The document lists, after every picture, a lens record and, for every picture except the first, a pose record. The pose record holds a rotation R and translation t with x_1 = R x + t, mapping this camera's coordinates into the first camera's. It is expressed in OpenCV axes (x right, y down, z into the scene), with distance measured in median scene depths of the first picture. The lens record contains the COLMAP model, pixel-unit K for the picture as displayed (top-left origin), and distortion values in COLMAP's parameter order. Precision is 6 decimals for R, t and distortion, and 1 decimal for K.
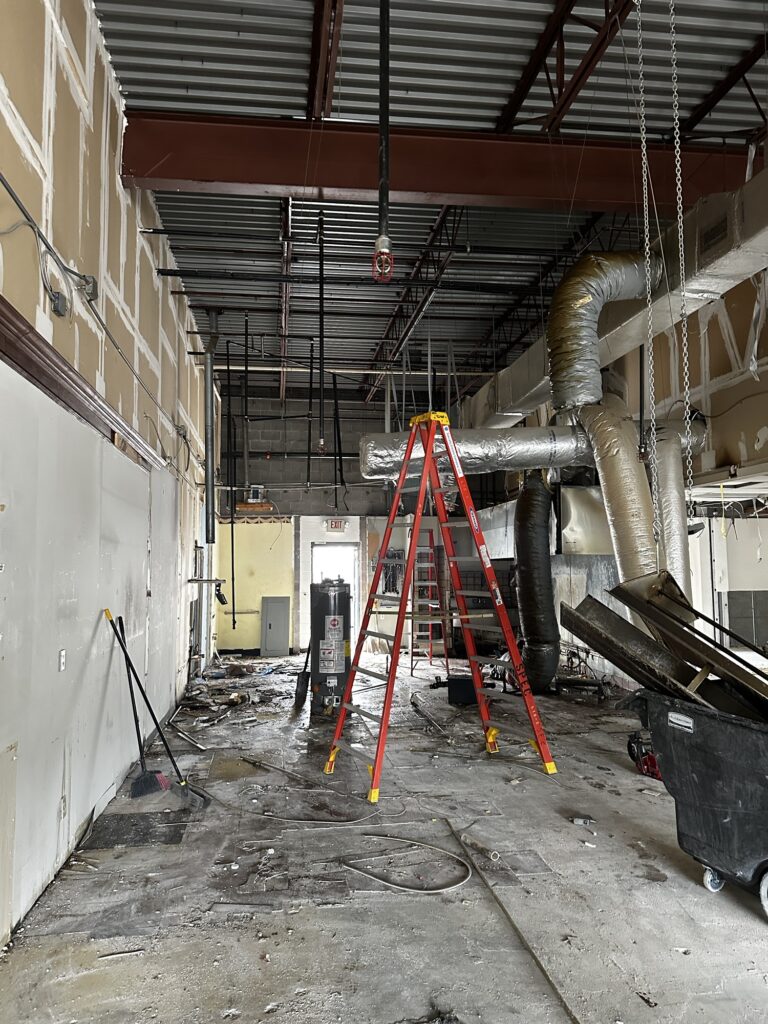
lens RADIAL K [[722.3, 0, 384.0], [0, 722.3, 512.0], [0, 0, 1]] dist [0.036753, -0.005678]
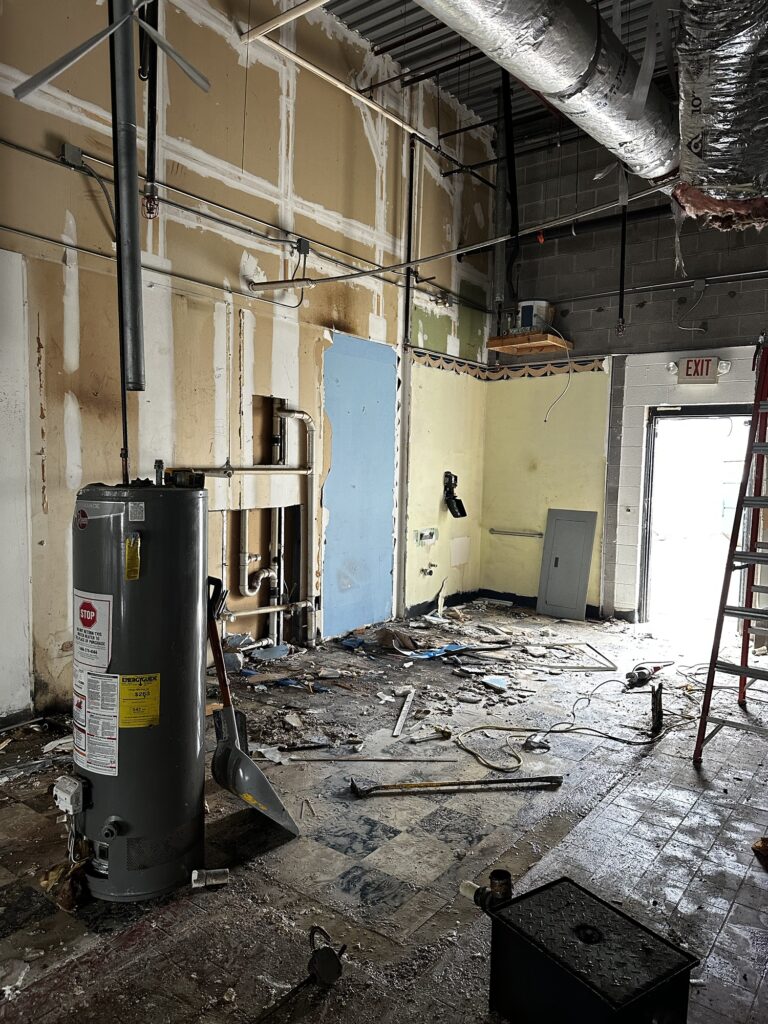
lens RADIAL K [[722.3, 0, 384.0], [0, 722.3, 512.0], [0, 0, 1]] dist [0.036753, -0.005678]
pose [[0.699662, 0.069547, -0.711081, 0.137662], [0.029753, 0.991552, 0.126254, 0.045121], [0.713854, -0.109492, 0.691682, 0.518004]]
